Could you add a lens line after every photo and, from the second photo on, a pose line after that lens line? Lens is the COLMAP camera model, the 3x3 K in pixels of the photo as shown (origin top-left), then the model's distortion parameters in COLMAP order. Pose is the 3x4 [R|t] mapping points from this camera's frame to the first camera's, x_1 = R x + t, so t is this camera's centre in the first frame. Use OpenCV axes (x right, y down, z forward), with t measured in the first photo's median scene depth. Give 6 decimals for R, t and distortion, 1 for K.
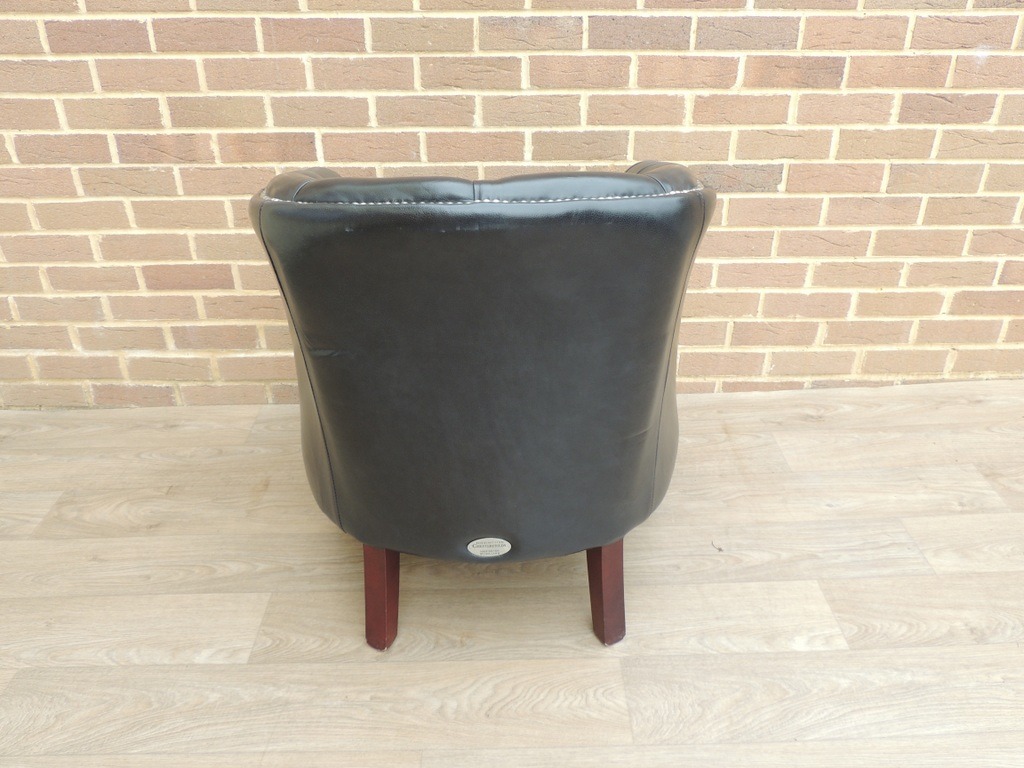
lens RADIAL K [[825.6, 0, 511.9], [0, 825.6, 385.5], [0, 0, 1]] dist [-0.007303, -0.003363]
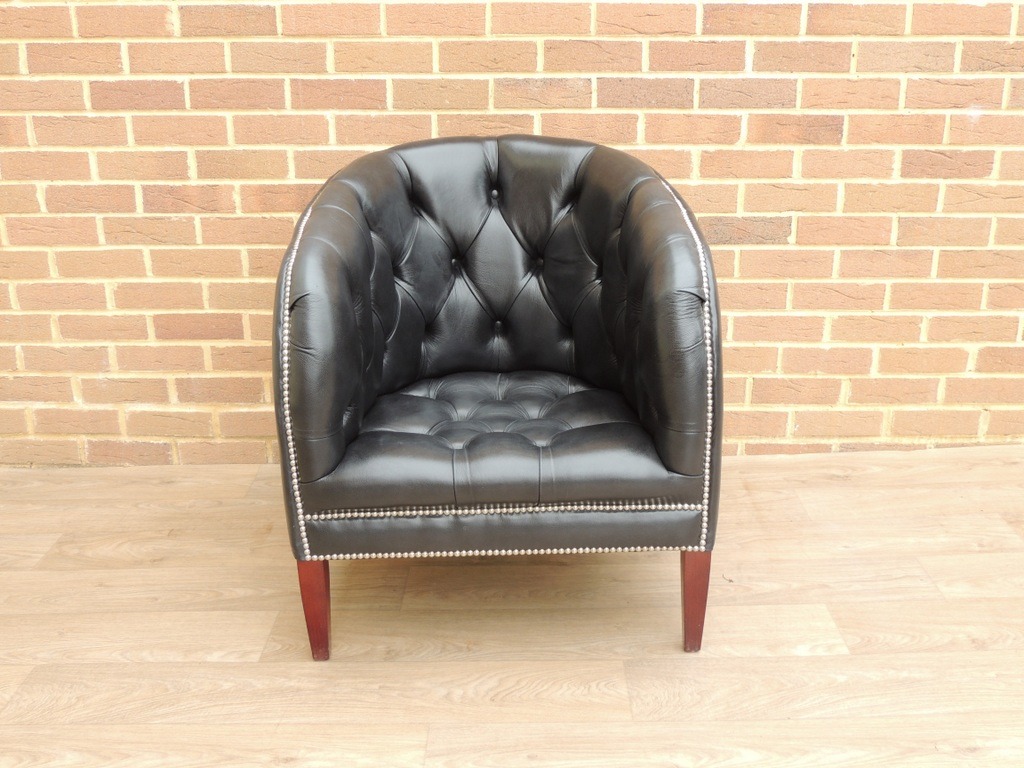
lens RADIAL K [[1083.4, 0, 513.4], [0, 1083.4, 383.6], [0, 0, 1]] dist [-0.025642, 0.000000]
pose [[0.999781, 0.007211, -0.019649, 0.014886], [-0.010592, 0.984008, -0.177809, 0.184275], [0.018053, 0.177978, 0.983869, -0.295639]]
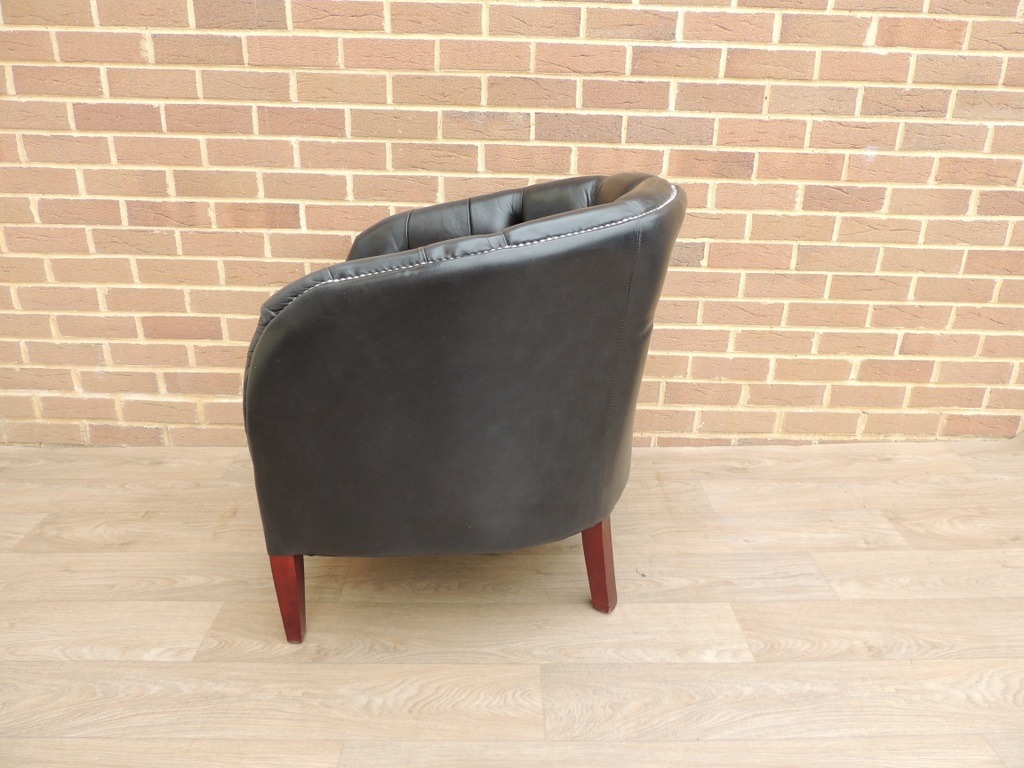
lens RADIAL K [[745.5, 0, 511.3], [0, 745.5, 385.5], [0, 0, 1]] dist [-0.005857, -0.005729]
pose [[0.999629, 0.026738, 0.005192, 0.061769], [-0.025797, 0.990577, -0.134505, 0.081090], [-0.008740, 0.134321, 0.990899, -0.004029]]
